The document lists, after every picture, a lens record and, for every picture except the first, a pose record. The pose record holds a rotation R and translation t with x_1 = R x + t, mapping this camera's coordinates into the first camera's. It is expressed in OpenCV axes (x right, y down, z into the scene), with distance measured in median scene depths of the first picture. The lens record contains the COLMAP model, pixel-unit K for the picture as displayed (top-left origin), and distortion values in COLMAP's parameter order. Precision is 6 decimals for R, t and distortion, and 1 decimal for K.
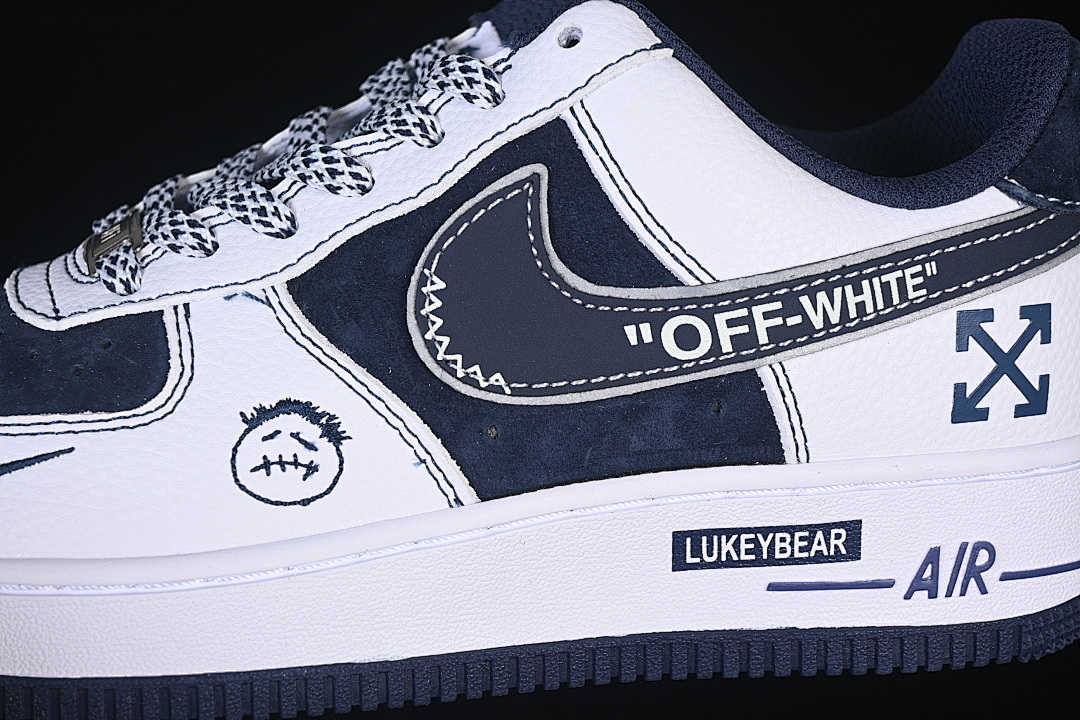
lens RADIAL K [[2404.5, 0, 540.0], [0, 2404.5, 360.0], [0, 0, 1]] dist [0.035280, -0.070817]
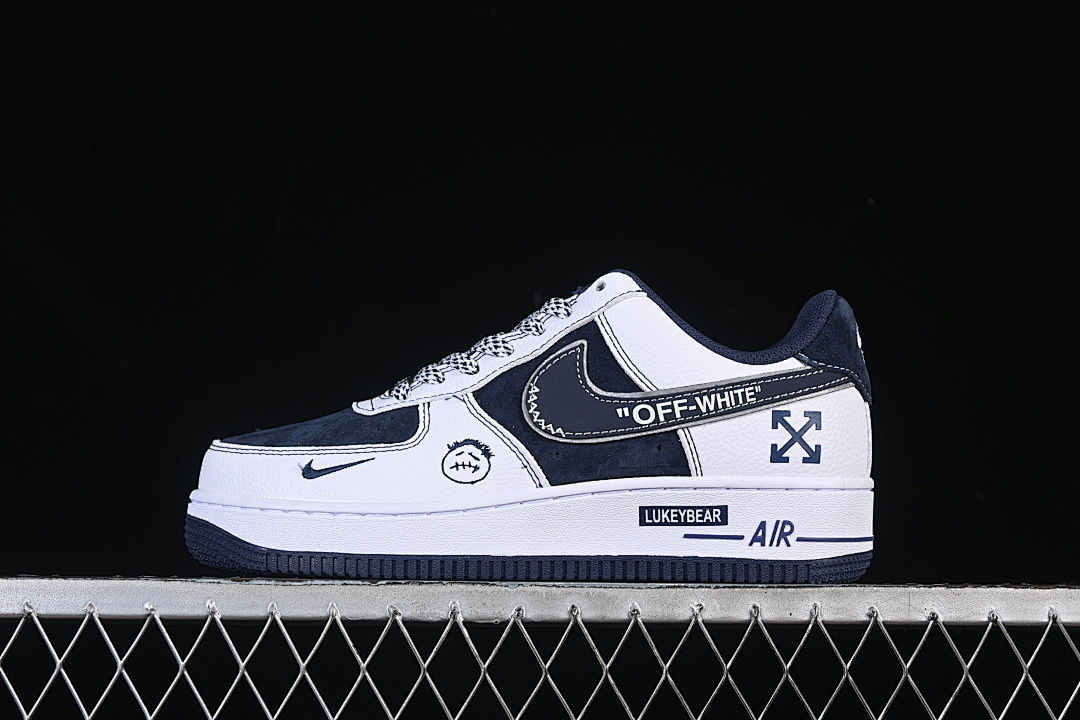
lens RADIAL K [[2404.5, 0, 540.0], [0, 2404.5, 360.0], [0, 0, 1]] dist [0.035280, -0.070817]
pose [[0.985241, 0.010516, -0.170850, 0.339610], [-0.051638, 0.969870, -0.238086, 0.468969], [0.163198, 0.243394, 0.956099, -1.142972]]
